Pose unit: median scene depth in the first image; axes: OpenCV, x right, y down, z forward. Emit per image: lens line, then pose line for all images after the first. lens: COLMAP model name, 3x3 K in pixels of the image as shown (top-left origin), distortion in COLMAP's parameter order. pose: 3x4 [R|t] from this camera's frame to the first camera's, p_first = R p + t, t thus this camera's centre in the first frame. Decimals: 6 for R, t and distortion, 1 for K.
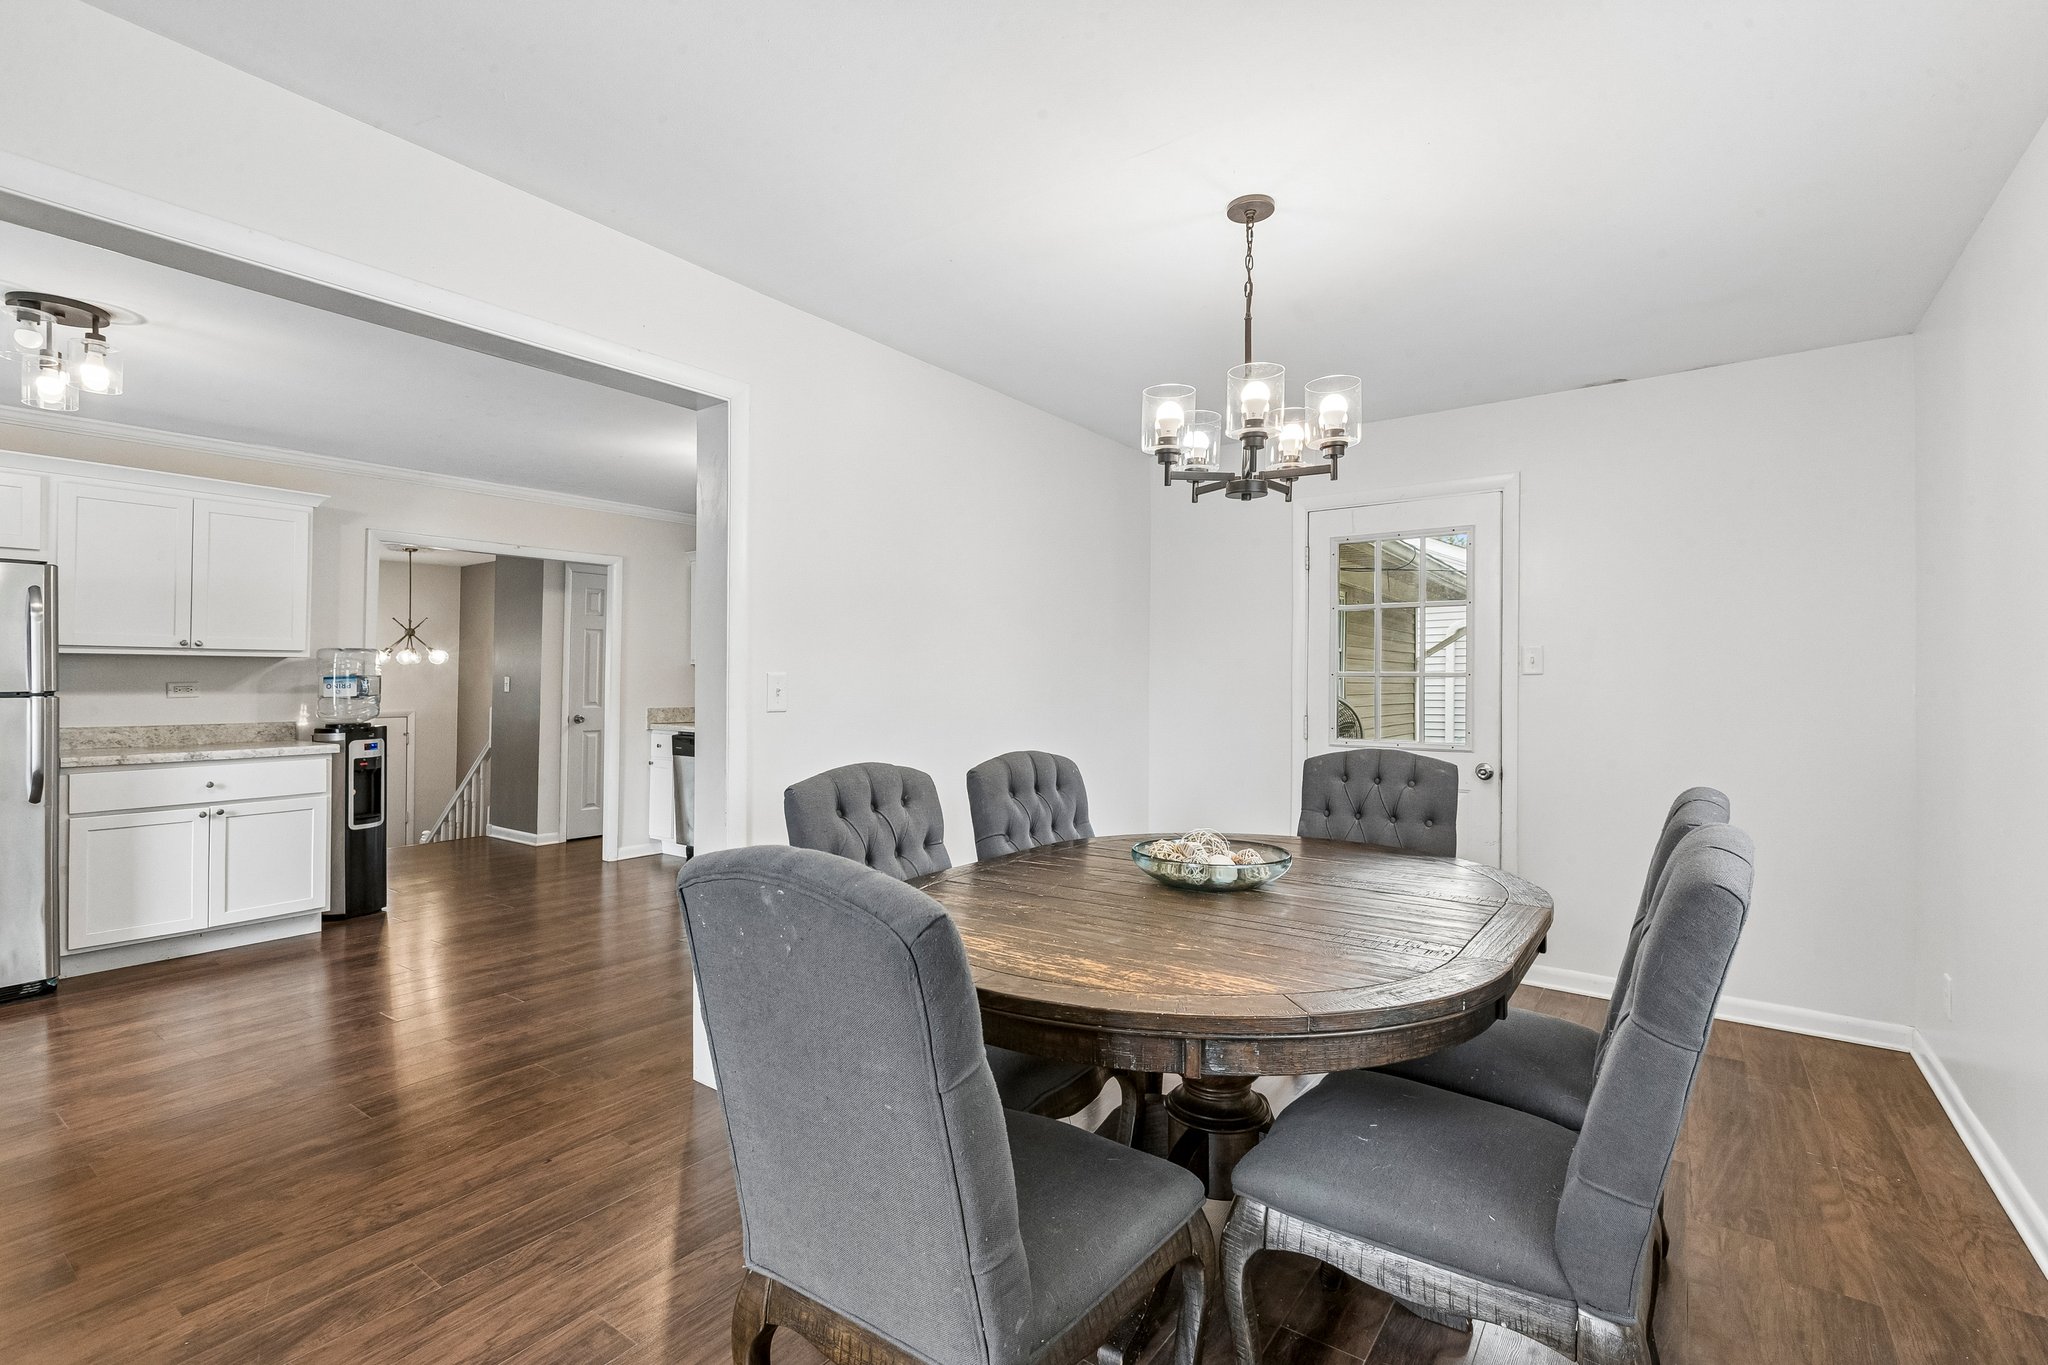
lens RADIAL K [[926.5, 0, 1028.8], [0, 926.5, 662.4], [0, 0, 1]] dist [0.002894, -0.000112]
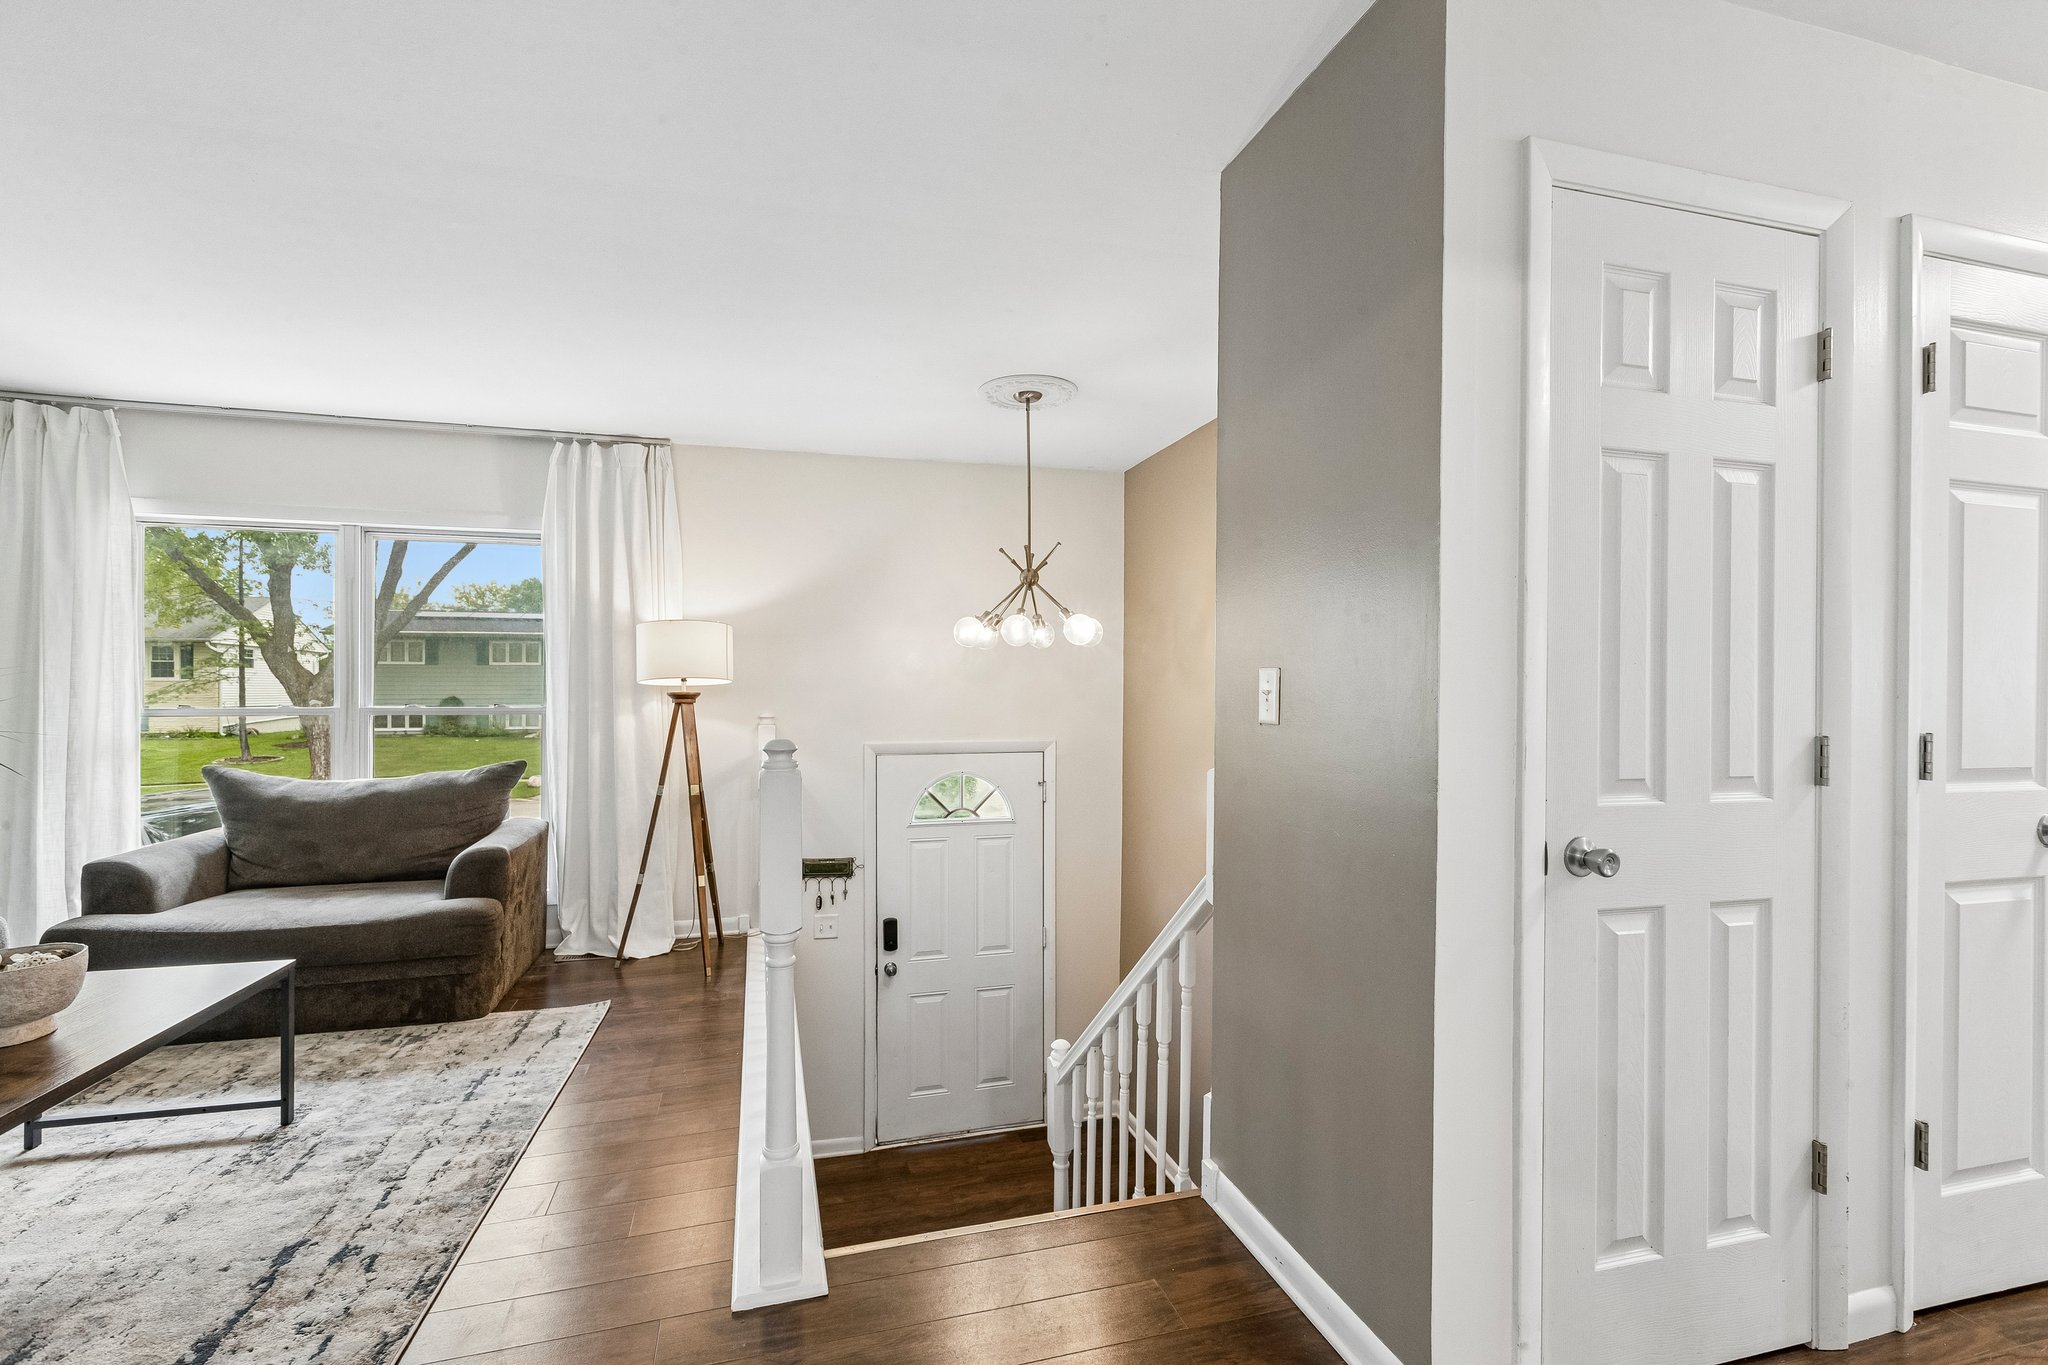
lens RADIAL K [[926.5, 0, 1020.8], [0, 926.5, 684.1], [0, 0, 1]] dist [0.002894, -0.000112]
pose [[0.787082, -0.001256, -0.616847, -0.423969], [0.012336, 0.999830, 0.013705, 0.014406], [0.616725, -0.018397, 0.786964, 0.693298]]
